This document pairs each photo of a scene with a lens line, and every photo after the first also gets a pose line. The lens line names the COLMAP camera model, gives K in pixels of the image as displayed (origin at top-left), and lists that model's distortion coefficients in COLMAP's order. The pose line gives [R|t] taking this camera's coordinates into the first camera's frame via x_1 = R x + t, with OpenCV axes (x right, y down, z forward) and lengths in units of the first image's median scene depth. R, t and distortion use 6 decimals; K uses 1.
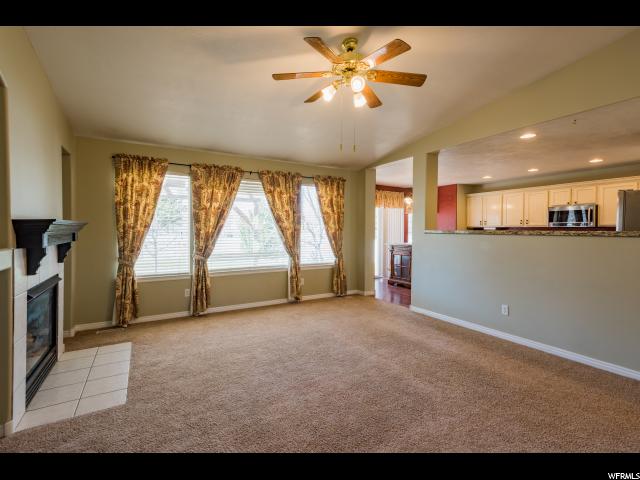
lens RADIAL K [[301.4, 0, 321.3], [0, 301.4, 235.6], [0, 0, 1]] dist [0.013786, -0.001753]
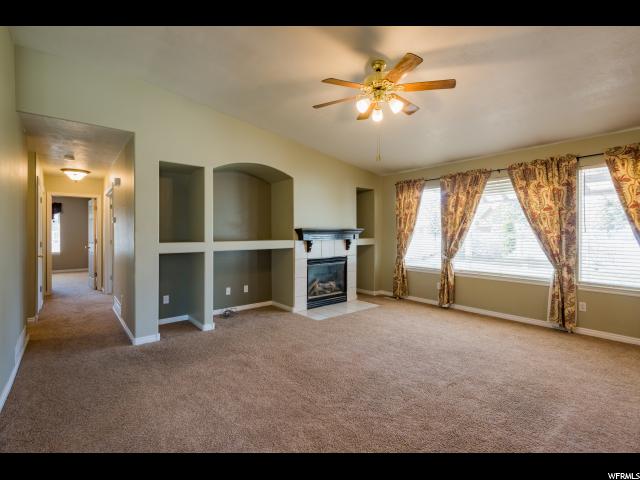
lens RADIAL K [[301.4, 0, 321.7], [0, 301.4, 234.8], [0, 0, 1]] dist [0.013786, -0.001753]
pose [[0.165359, 0.005333, -0.986219, 0.631521], [-0.018572, 0.999825, 0.002292, -0.005441], [0.986059, 0.017937, 0.165429, 0.338913]]
